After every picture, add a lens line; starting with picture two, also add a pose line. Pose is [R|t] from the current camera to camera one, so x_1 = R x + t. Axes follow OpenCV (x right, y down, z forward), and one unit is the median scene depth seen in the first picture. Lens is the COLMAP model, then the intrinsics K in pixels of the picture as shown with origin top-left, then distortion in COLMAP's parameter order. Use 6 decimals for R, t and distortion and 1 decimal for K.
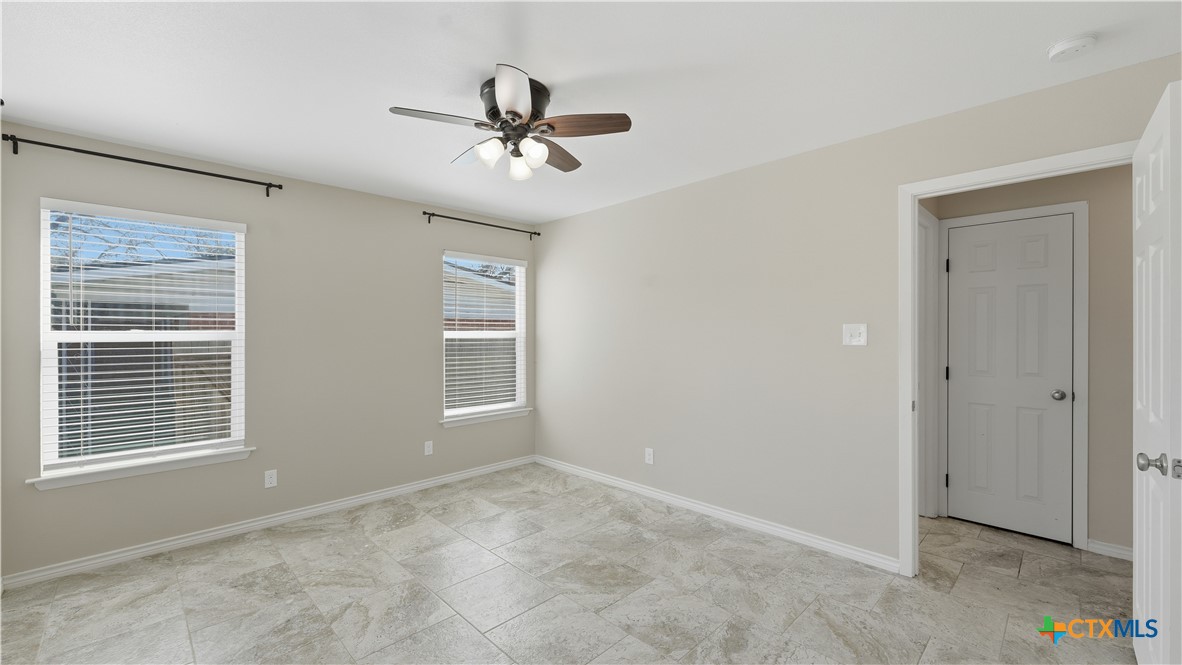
lens RADIAL K [[478.7, 0, 588.3], [0, 478.7, 332.2], [0, 0, 1]] dist [0.000481, 0.000170]
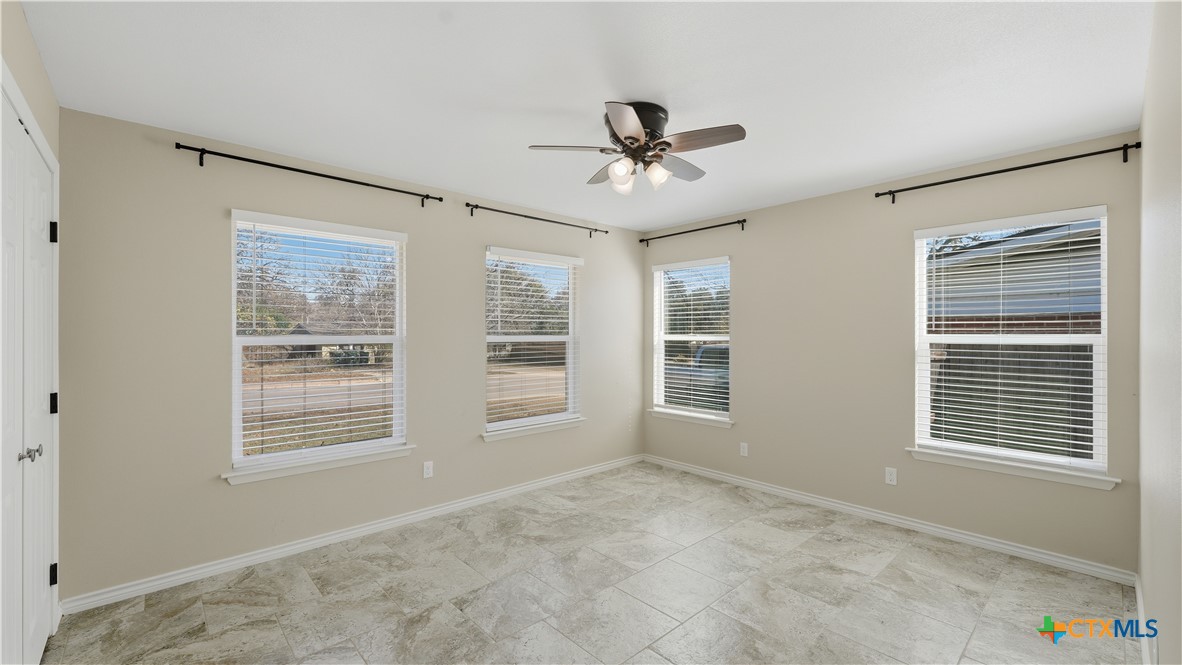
lens RADIAL K [[478.7, 0, 588.8], [0, 478.7, 336.7], [0, 0, 1]] dist [0.000481, 0.000170]
pose [[-0.037775, 0.004369, -0.999277, 0.570715], [-0.002422, 0.999987, 0.004464, -0.000701], [0.999283, 0.002589, -0.037764, 0.572487]]
